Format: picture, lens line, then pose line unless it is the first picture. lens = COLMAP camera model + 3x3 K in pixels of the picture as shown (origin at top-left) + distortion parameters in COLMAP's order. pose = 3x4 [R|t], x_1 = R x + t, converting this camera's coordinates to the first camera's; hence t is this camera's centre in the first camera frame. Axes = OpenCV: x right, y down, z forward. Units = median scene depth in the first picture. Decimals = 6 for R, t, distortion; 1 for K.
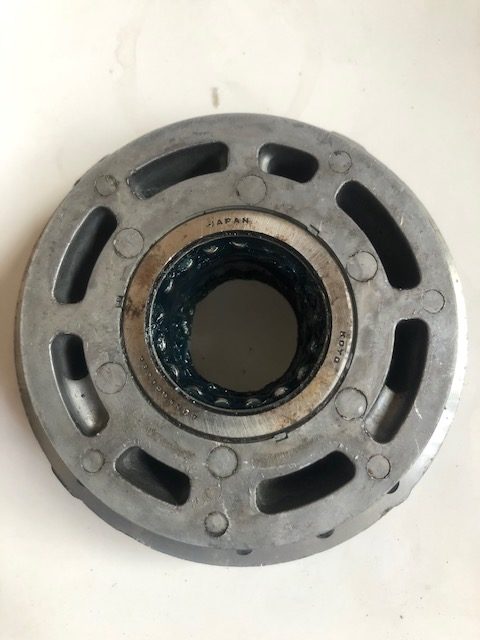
lens RADIAL K [[534.9, 0, 240.1], [0, 534.9, 320.7], [0, 0, 1]] dist [-0.062650, -0.002472]
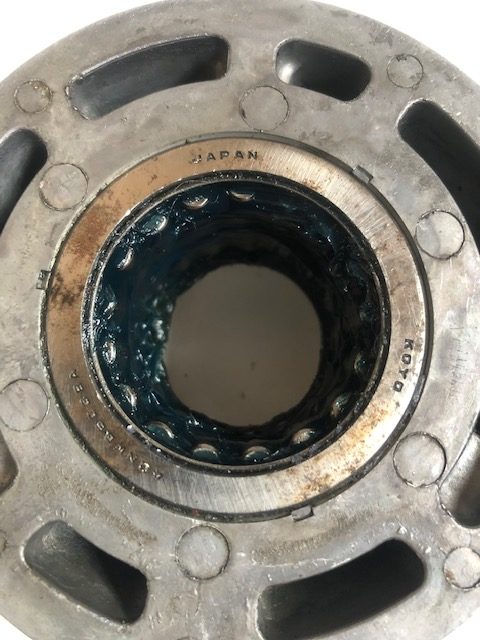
lens RADIAL K [[534.9, 0, 239.5], [0, 534.9, 319.1], [0, 0, 1]] dist [-0.062650, -0.002472]
pose [[0.999559, 0.029666, 0.000997, -0.000541], [-0.029625, 0.999147, -0.028779, 0.019968], [-0.001850, 0.028737, 0.999585, 0.393275]]
